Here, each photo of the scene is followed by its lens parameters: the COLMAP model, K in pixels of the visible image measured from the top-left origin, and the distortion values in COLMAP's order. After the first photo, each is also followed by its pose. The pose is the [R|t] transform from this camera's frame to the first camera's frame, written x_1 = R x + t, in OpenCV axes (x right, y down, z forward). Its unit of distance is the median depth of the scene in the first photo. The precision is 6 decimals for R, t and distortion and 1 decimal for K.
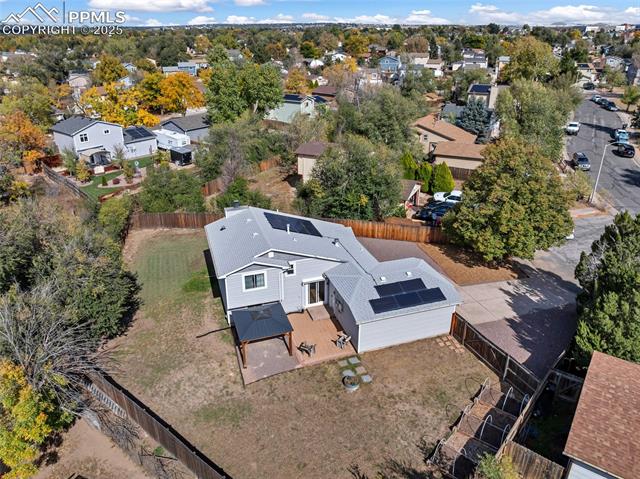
lens RADIAL K [[454.4, 0, 317.5], [0, 454.4, 238.5], [0, 0, 1]] dist [-0.032735, 0.005586]
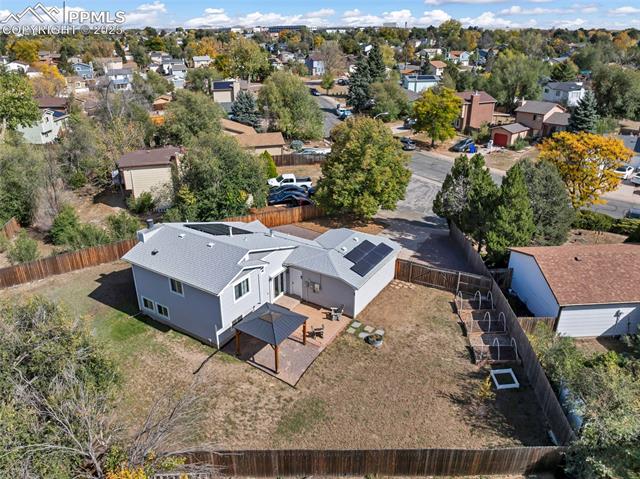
lens RADIAL K [[454.4, 0, 317.5], [0, 454.4, 238.5], [0, 0, 1]] dist [-0.032735, 0.005586]
pose [[0.776811, -0.260283, 0.573426, -0.435055], [0.264093, 0.961291, 0.078575, -0.031782], [-0.571681, 0.090400, 0.815481, 0.110062]]
